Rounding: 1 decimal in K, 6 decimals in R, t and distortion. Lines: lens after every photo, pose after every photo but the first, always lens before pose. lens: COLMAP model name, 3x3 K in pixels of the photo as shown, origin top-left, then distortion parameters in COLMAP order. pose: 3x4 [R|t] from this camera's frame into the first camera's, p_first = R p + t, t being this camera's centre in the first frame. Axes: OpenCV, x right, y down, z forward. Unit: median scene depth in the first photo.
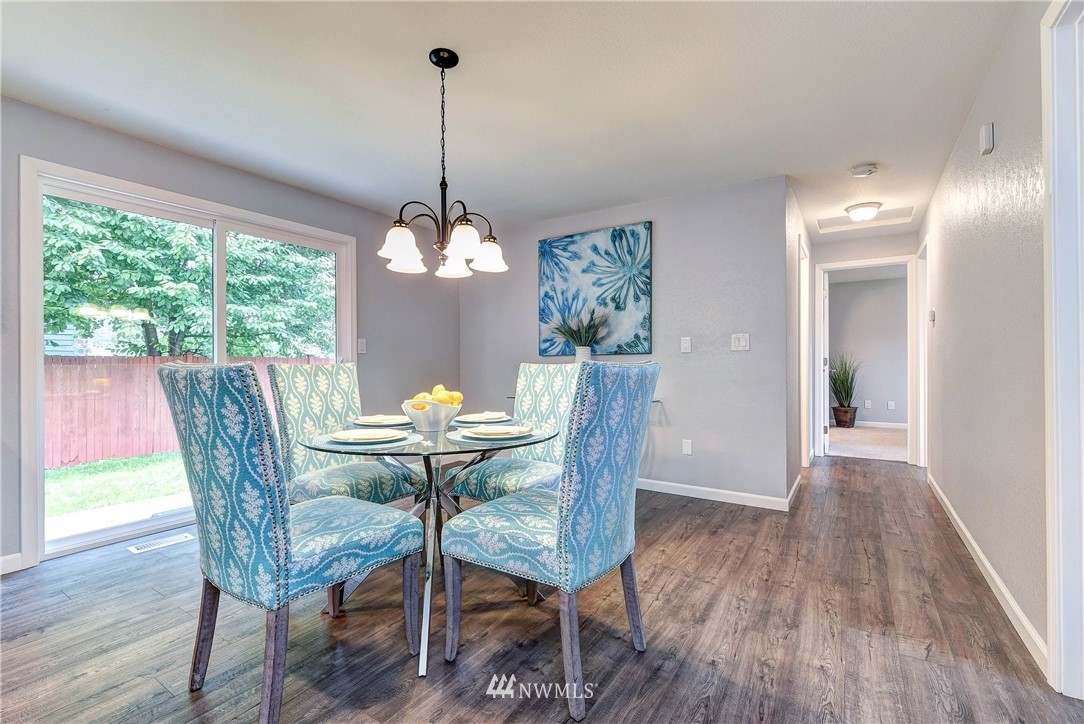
lens RADIAL K [[478.1, 0, 540.8], [0, 478.1, 366.4], [0, 0, 1]] dist [0.002760, -0.003358]
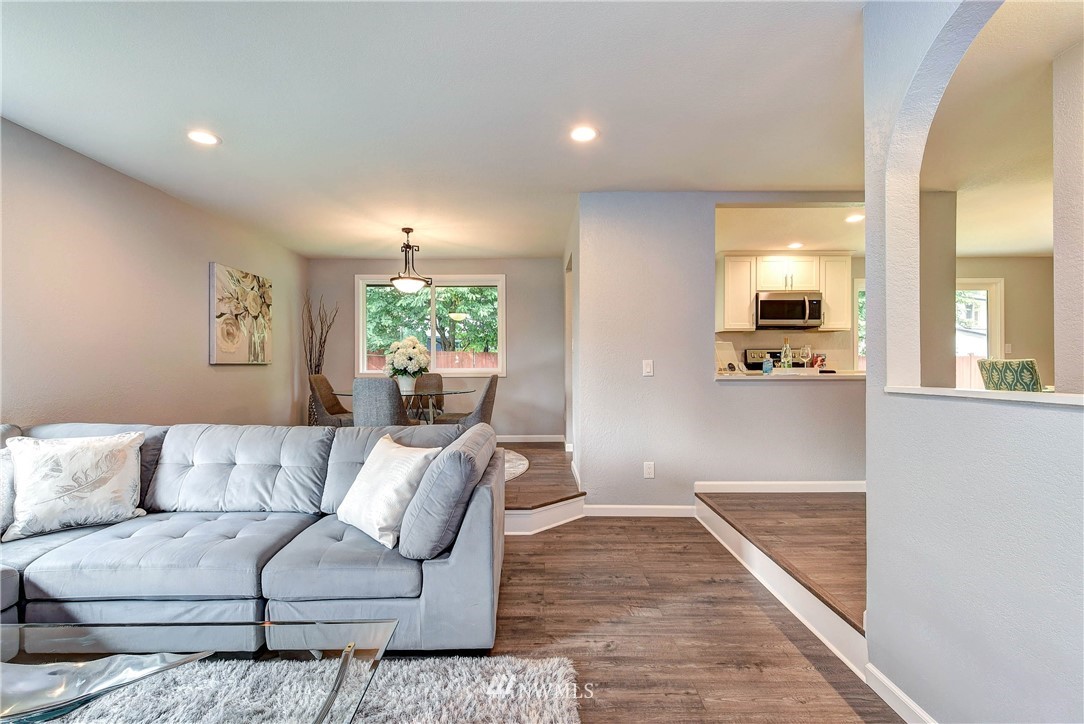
lens RADIAL K [[478.1, 0, 539.4], [0, 478.1, 363.6], [0, 0, 1]] dist [0.002760, -0.003358]
pose [[0.545066, 0.003934, -0.838384, 0.168078], [0.003197, 0.999972, 0.006771, -0.007430], [0.838387, -0.006371, 0.545038, -2.107472]]
